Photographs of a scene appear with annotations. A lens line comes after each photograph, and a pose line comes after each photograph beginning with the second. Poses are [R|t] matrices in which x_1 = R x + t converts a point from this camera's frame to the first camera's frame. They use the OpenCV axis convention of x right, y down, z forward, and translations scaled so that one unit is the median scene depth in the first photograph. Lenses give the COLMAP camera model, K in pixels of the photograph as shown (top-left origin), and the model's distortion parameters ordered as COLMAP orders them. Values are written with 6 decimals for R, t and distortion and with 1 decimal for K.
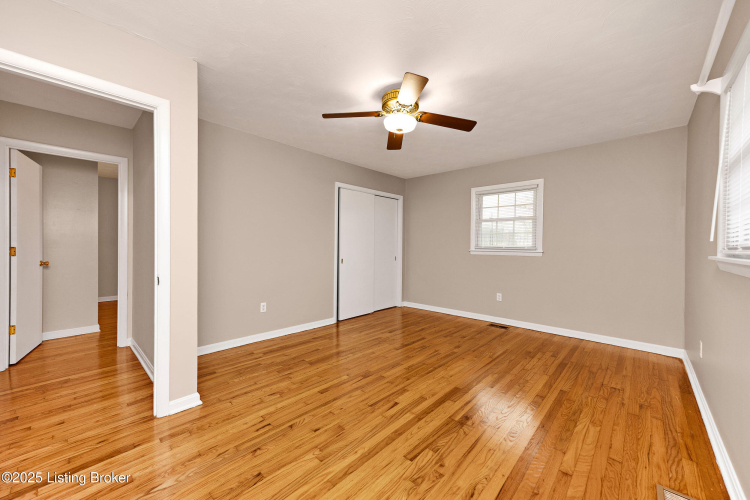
lens RADIAL K [[287.1, 0, 375.6], [0, 287.1, 246.5], [0, 0, 1]] dist [-0.000577, -0.000083]
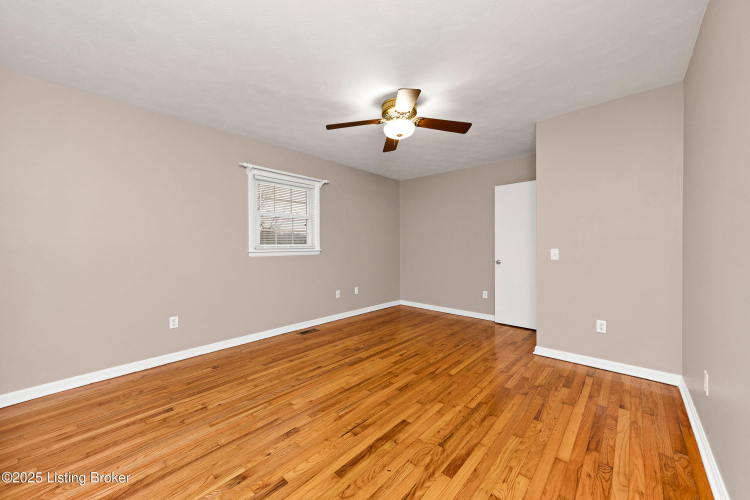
lens RADIAL K [[287.1, 0, 375.6], [0, 287.1, 246.5], [0, 0, 1]] dist [-0.000577, -0.000083]
pose [[-0.999919, -0.001632, -0.012638, 0.183872], [-0.001699, 0.999985, 0.005281, -0.003486], [0.012629, 0.005302, -0.999906, 2.052285]]
